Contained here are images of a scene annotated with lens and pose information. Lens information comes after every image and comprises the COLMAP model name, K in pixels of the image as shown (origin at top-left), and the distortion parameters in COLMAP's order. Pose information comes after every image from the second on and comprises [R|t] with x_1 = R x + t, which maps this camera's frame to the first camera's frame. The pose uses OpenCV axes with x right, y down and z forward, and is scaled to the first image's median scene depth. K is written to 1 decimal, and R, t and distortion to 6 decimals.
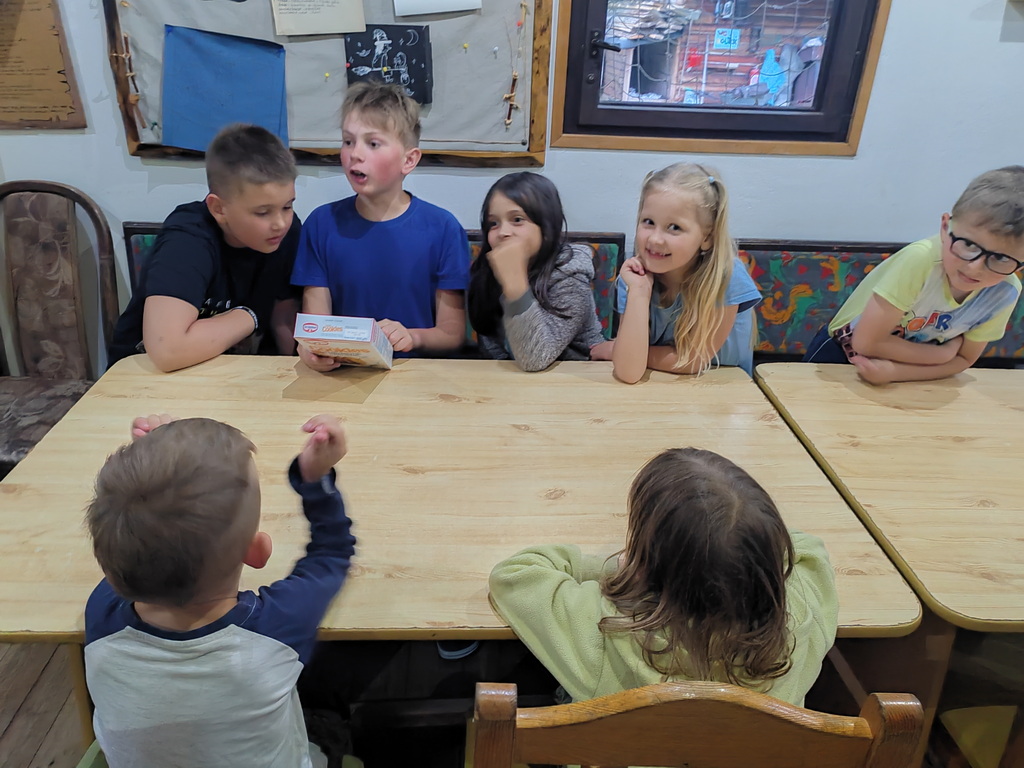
lens RADIAL K [[801.4, 0, 512.0], [0, 801.4, 384.0], [0, 0, 1]] dist [0.076381, -0.069720]
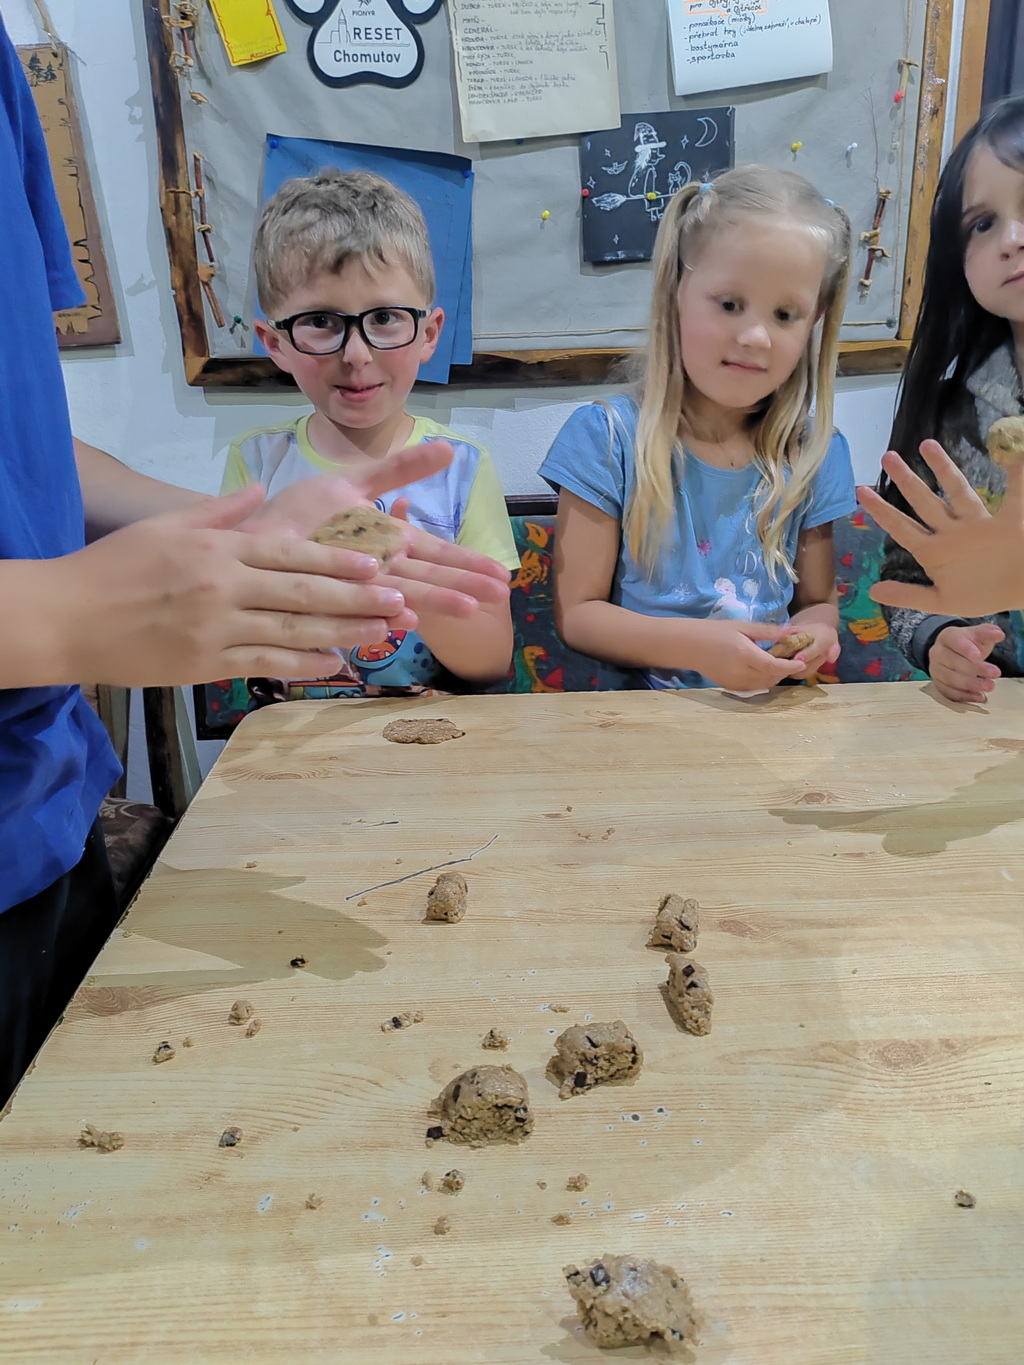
lens RADIAL K [[1033.8, 0, 512.0], [0, 1033.8, 682.5], [0, 0, 1]] dist [0.056255, -0.037538]
pose [[0.998399, -0.049212, -0.027894, -0.248931], [0.044163, 0.986249, -0.159253, 0.046717], [0.035347, 0.157766, 0.986844, 0.350272]]
